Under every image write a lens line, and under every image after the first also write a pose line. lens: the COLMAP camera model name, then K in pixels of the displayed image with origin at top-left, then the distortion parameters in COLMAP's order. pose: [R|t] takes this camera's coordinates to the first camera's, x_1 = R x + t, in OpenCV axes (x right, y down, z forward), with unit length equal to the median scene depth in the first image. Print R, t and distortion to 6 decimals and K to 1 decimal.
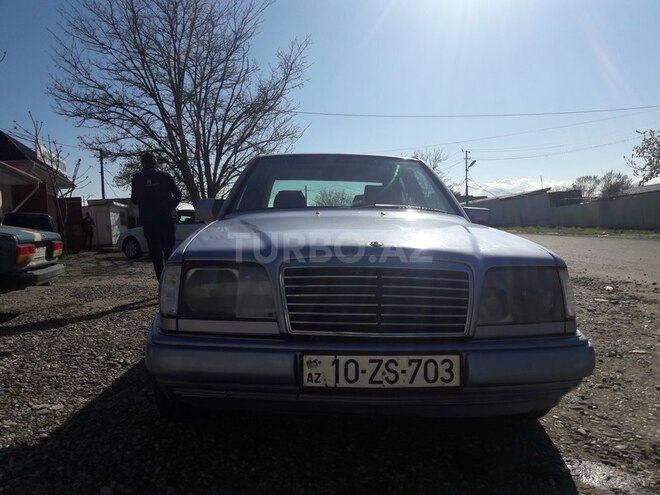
lens RADIAL K [[543.4, 0, 330.2], [0, 543.4, 245.5], [0, 0, 1]] dist [0.033490, -0.054122]
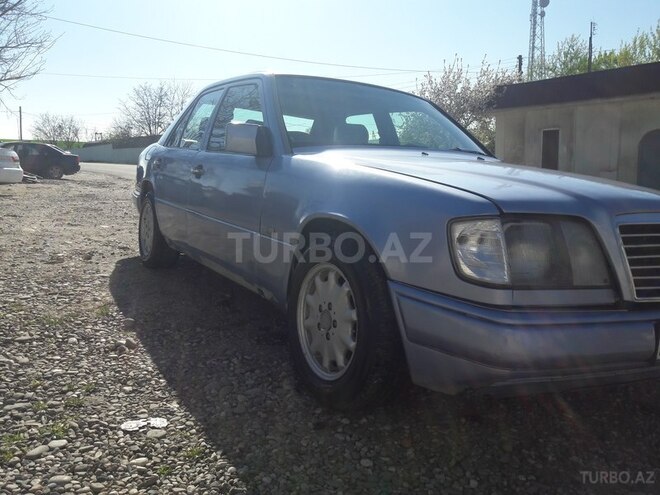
lens RADIAL K [[543.4, 0, 330.2], [0, 543.4, 249.2], [0, 0, 1]] dist [0.033490, -0.054122]
pose [[0.884010, -0.011478, 0.467327, -0.685343], [-0.041740, 0.993767, 0.103364, 0.009259], [-0.465601, -0.110881, 0.878021, 0.368707]]
